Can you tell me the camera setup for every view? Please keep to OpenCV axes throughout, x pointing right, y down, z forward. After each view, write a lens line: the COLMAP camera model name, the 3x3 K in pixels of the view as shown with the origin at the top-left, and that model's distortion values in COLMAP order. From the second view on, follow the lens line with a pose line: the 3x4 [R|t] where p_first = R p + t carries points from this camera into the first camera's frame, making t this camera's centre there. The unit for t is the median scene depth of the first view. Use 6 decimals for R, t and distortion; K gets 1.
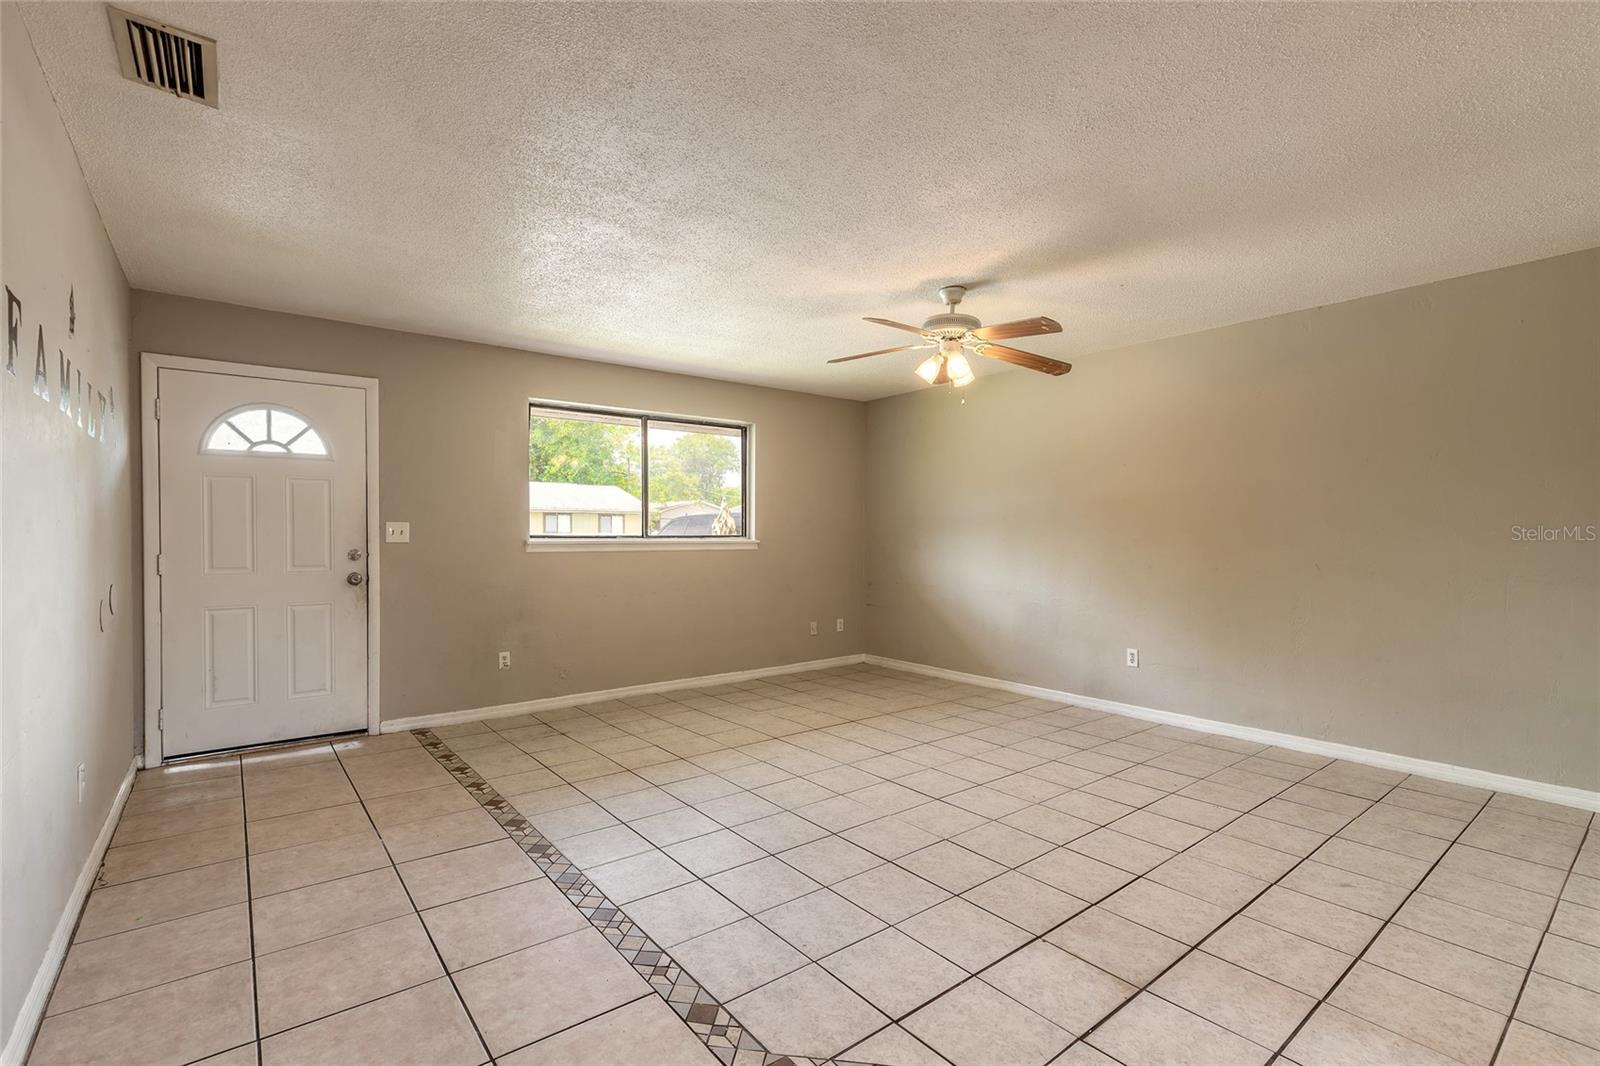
lens RADIAL K [[719.8, 0, 794.9], [0, 719.8, 528.8], [0, 0, 1]] dist [0.017927, 0.000323]
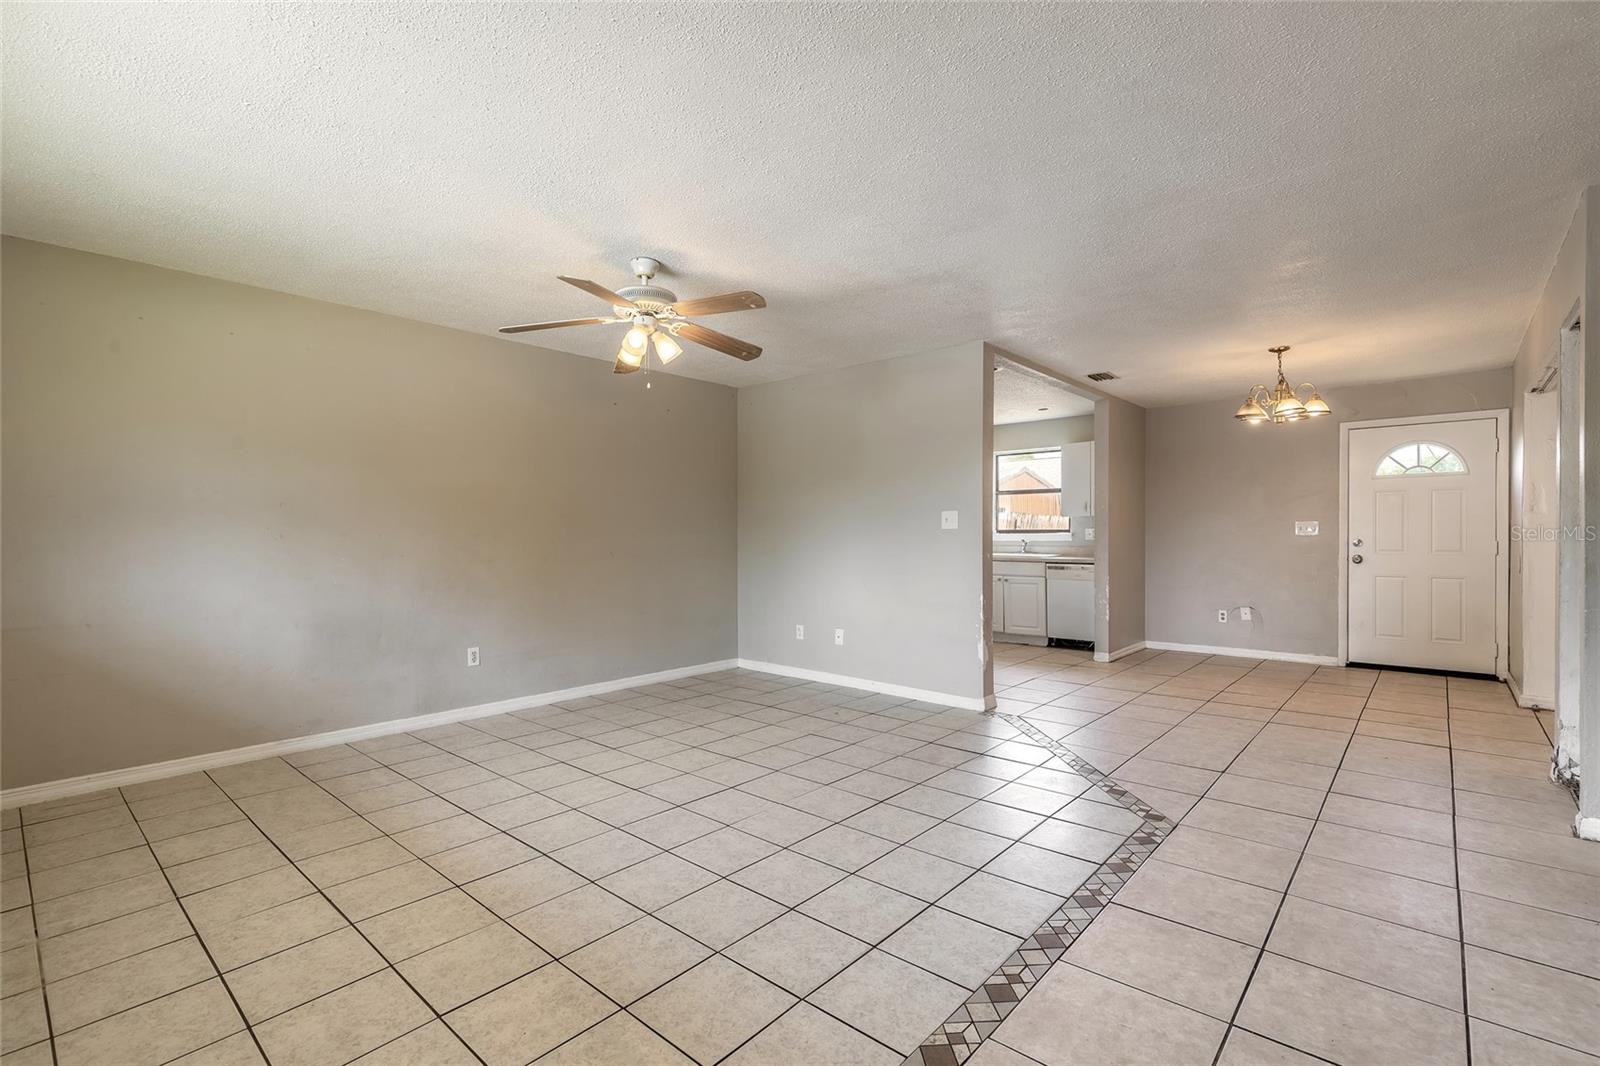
lens RADIAL K [[719.8, 0, 794.7], [0, 719.8, 543.1], [0, 0, 1]] dist [0.017927, 0.000323]
pose [[-0.178897, -0.010561, 0.983811, -0.725441], [-0.007782, 0.999926, 0.009319, 0.018159], [-0.983837, -0.005989, -0.178966, 0.976874]]
